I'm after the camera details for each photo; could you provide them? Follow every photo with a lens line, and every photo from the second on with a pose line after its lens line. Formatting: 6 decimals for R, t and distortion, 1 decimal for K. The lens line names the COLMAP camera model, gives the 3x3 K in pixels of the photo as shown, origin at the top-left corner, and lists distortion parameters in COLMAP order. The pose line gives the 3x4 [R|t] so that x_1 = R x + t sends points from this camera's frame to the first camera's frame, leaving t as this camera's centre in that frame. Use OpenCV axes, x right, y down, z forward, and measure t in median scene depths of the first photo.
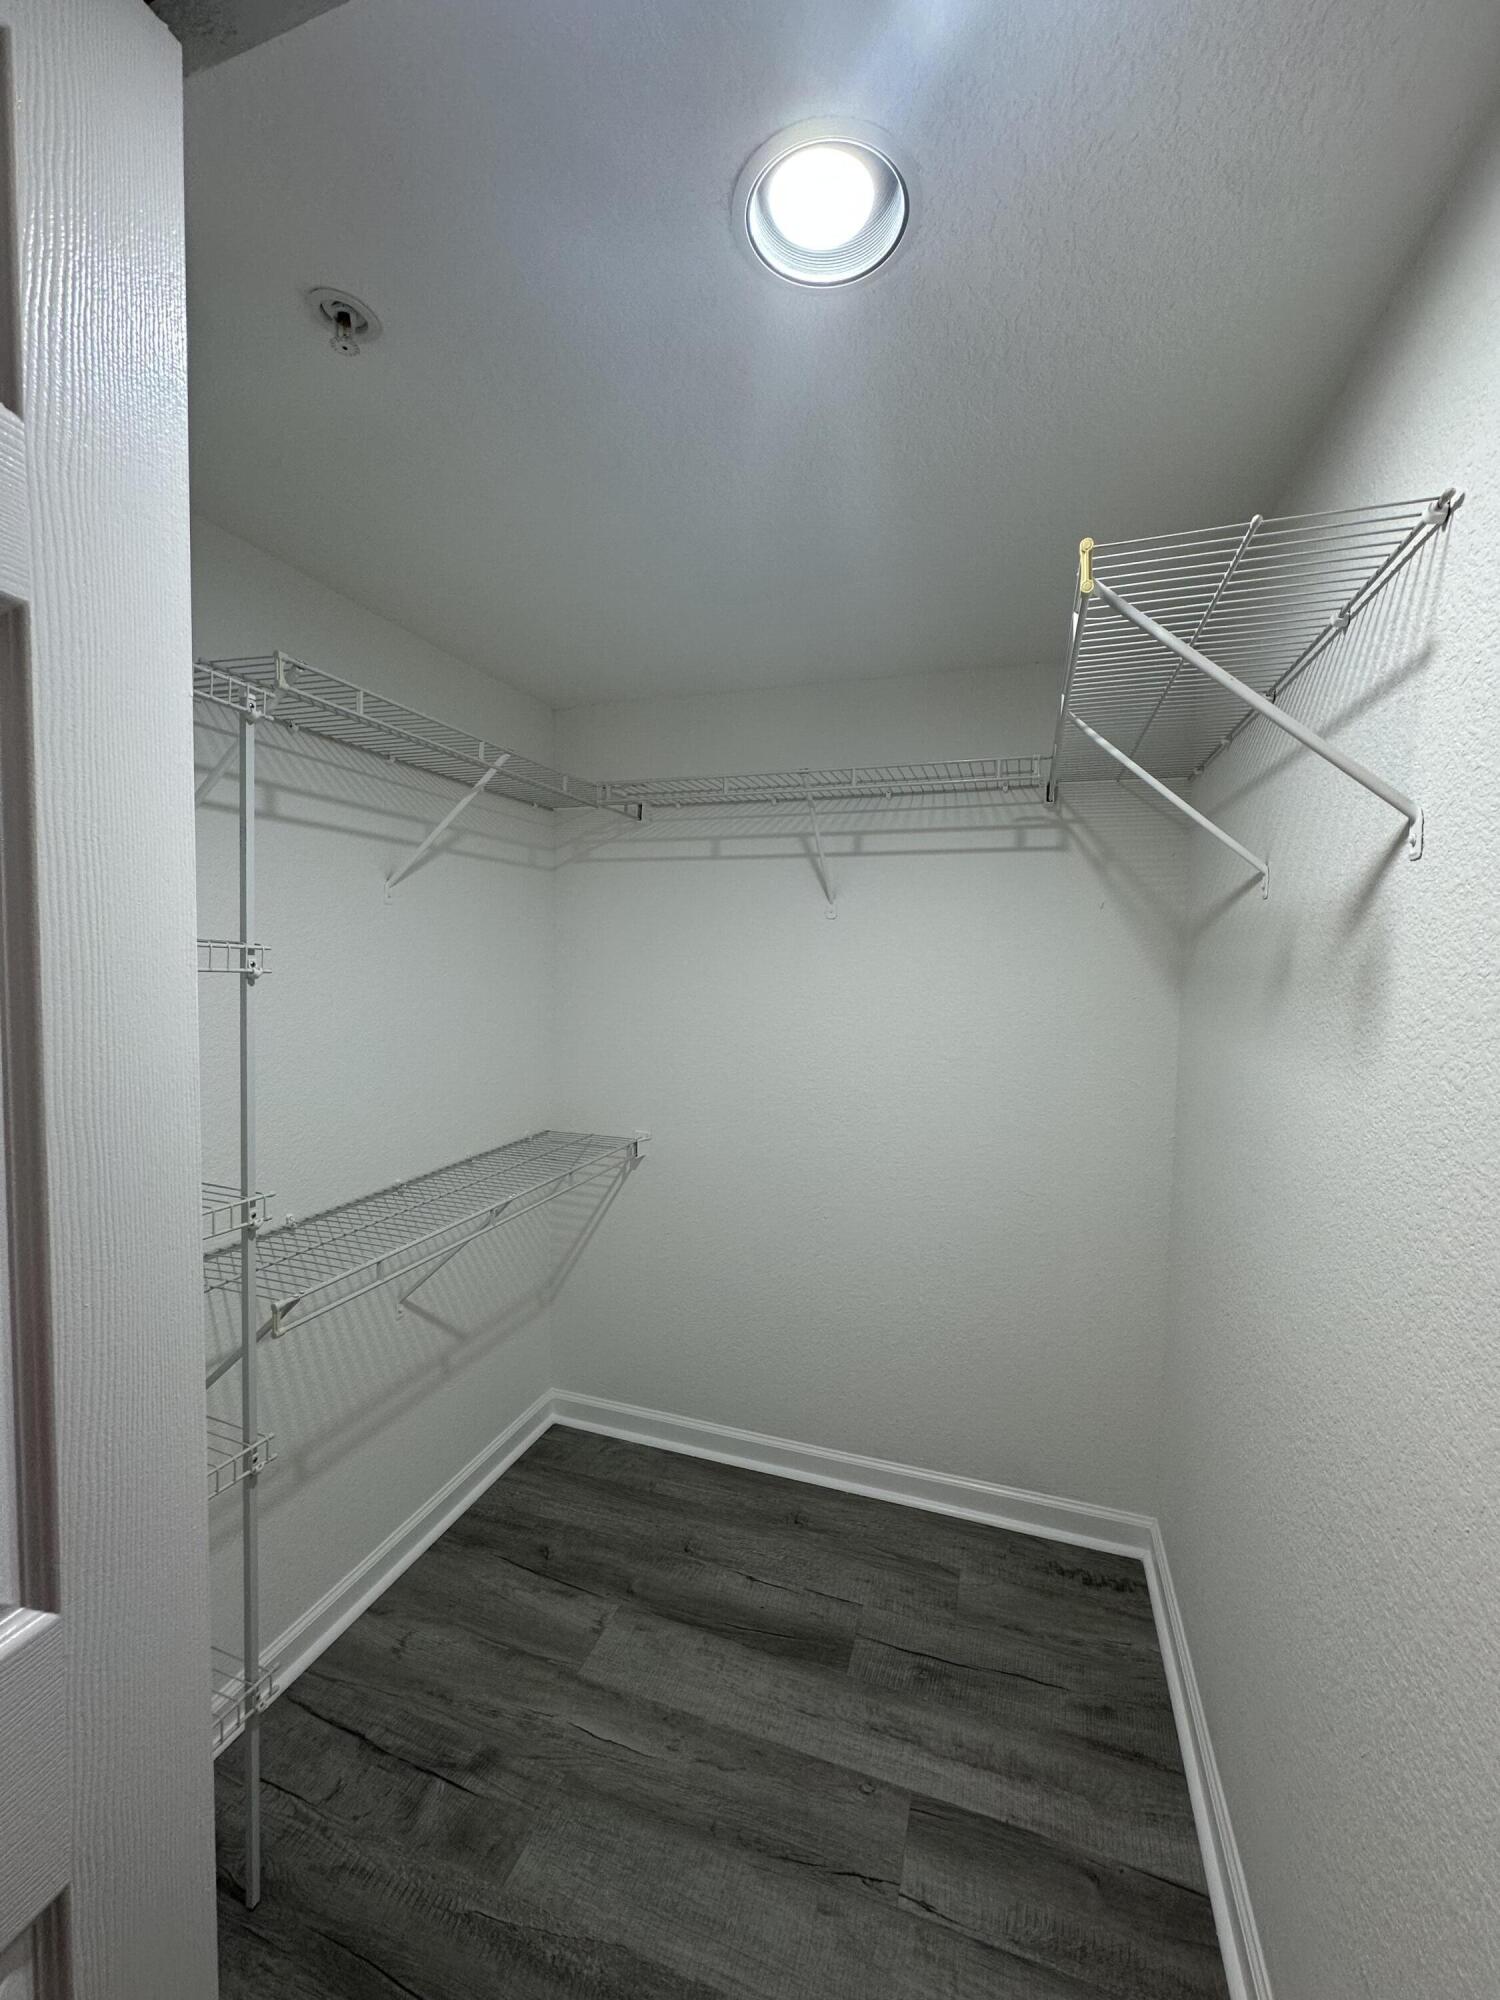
lens RADIAL K [[797.9, 0, 750.0], [0, 797.9, 1000.0], [0, 0, 1]] dist [-0.003097, 0.001015]
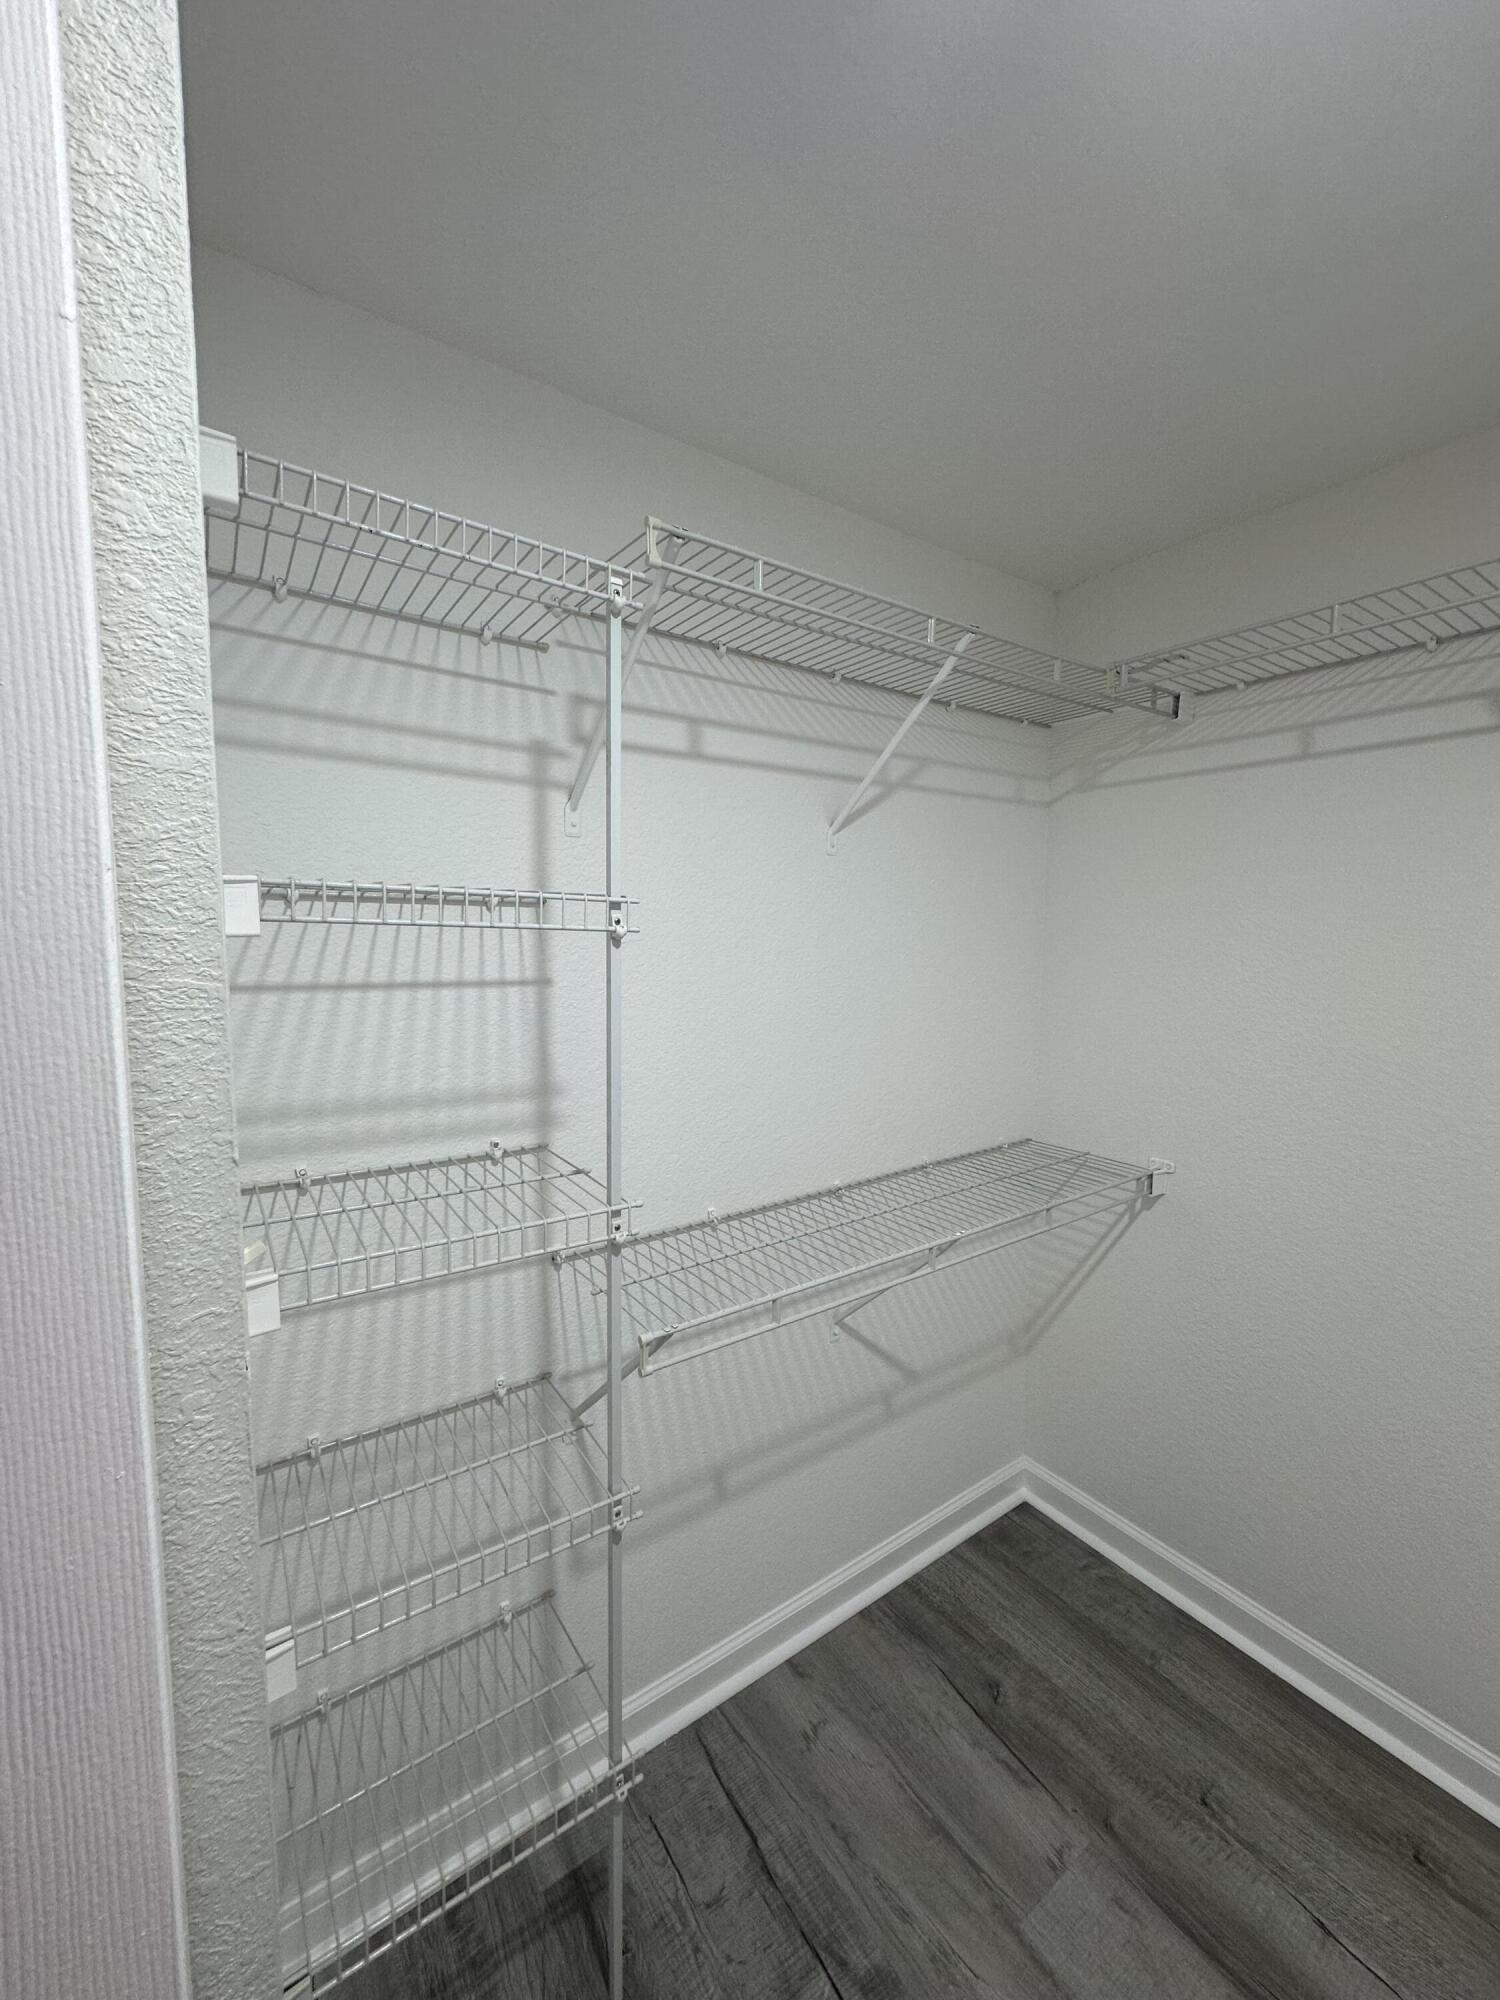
lens RADIAL K [[797.9, 0, 750.0], [0, 797.9, 1000.0], [0, 0, 1]] dist [-0.003097, 0.001015]
pose [[0.807325, 0.040449, -0.588719, -0.022772], [-0.020569, 0.998971, 0.040429, -0.000464], [0.589748, -0.020530, 0.807326, 0.262442]]
